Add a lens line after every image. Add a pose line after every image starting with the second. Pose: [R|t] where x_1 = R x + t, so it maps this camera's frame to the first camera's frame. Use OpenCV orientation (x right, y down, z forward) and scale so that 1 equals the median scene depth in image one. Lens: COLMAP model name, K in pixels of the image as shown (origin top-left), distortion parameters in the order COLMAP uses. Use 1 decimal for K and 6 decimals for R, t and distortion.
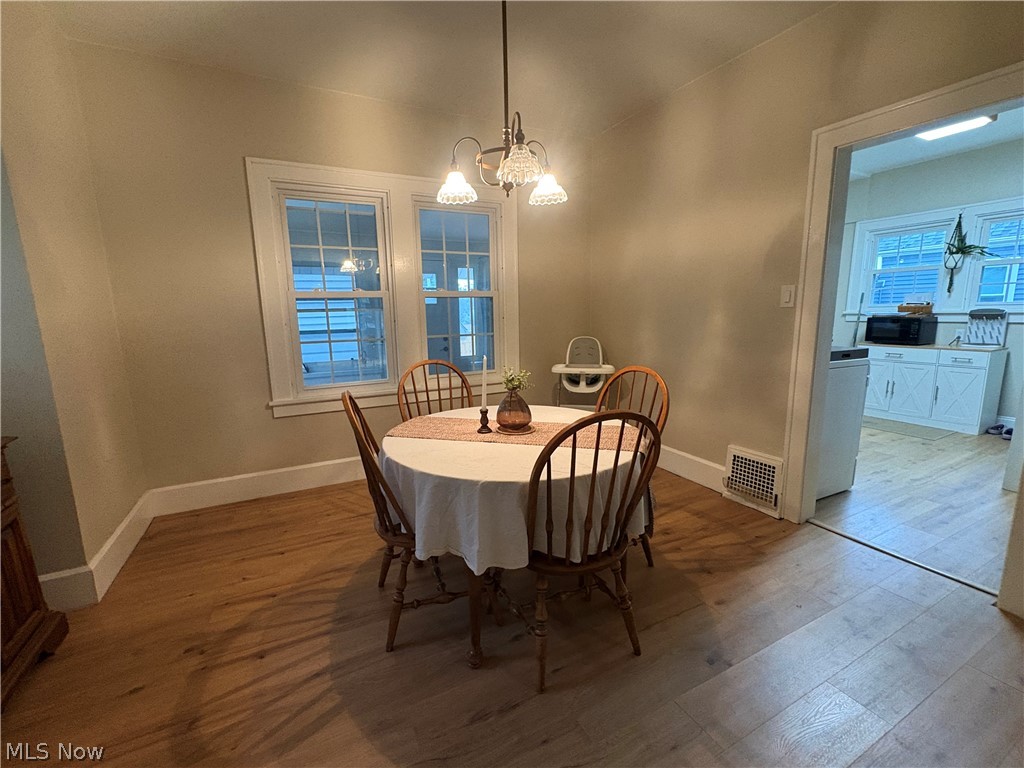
lens RADIAL K [[441.7, 0, 512.2], [0, 441.7, 382.6], [0, 0, 1]] dist [-0.000958, -0.000266]
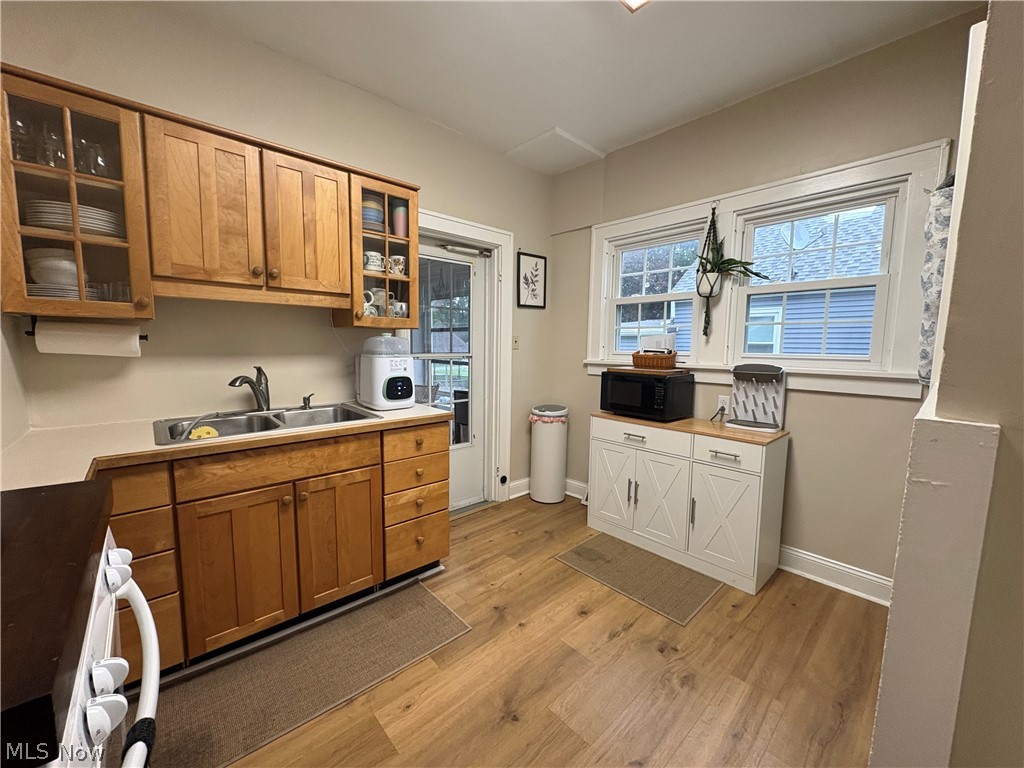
lens RADIAL K [[405.0, 0, 511.8], [0, 405.0, 384.1], [0, 0, 1]] dist [-0.004708, -0.000042]
pose [[0.966369, 0.002484, 0.257146, 0.603637], [0.014123, 0.997931, -0.062716, -0.108996], [-0.256769, 0.064238, 0.964335, 0.548625]]
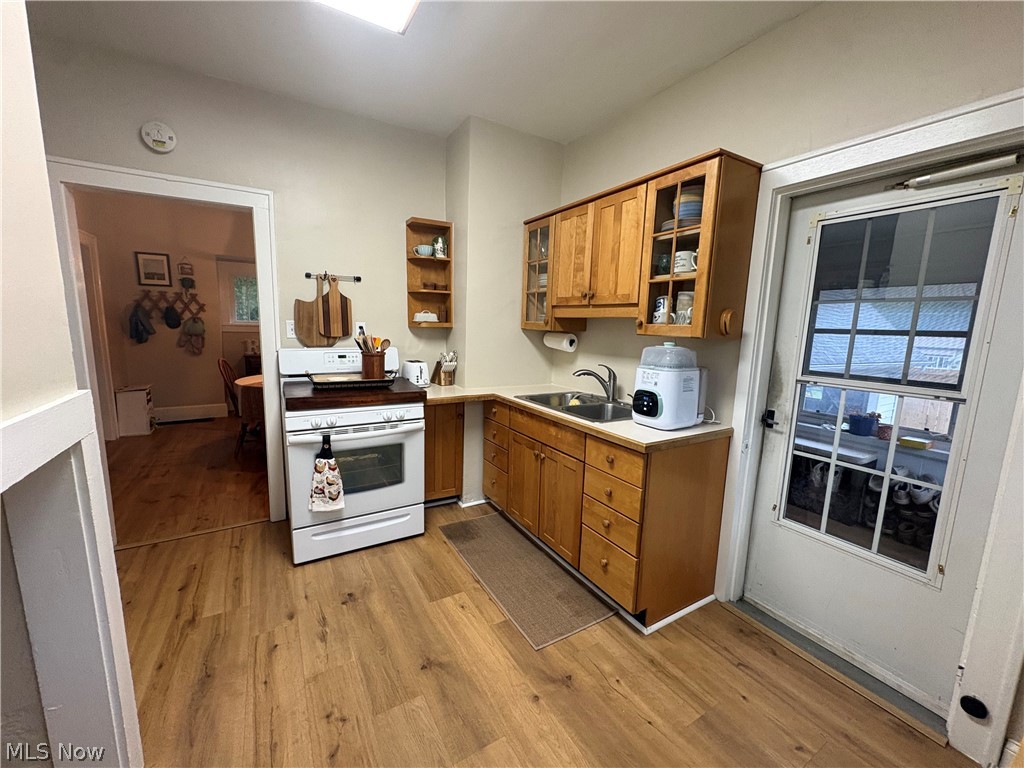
lens RADIAL K [[405.0, 0, 511.4], [0, 405.0, 386.8], [0, 0, 1]] dist [-0.004708, -0.000042]
pose [[0.060290, 0.169599, -0.983667, 0.924507], [-0.196886, 0.968120, 0.154851, -0.174461], [0.978571, 0.184334, 0.091760, 0.795369]]
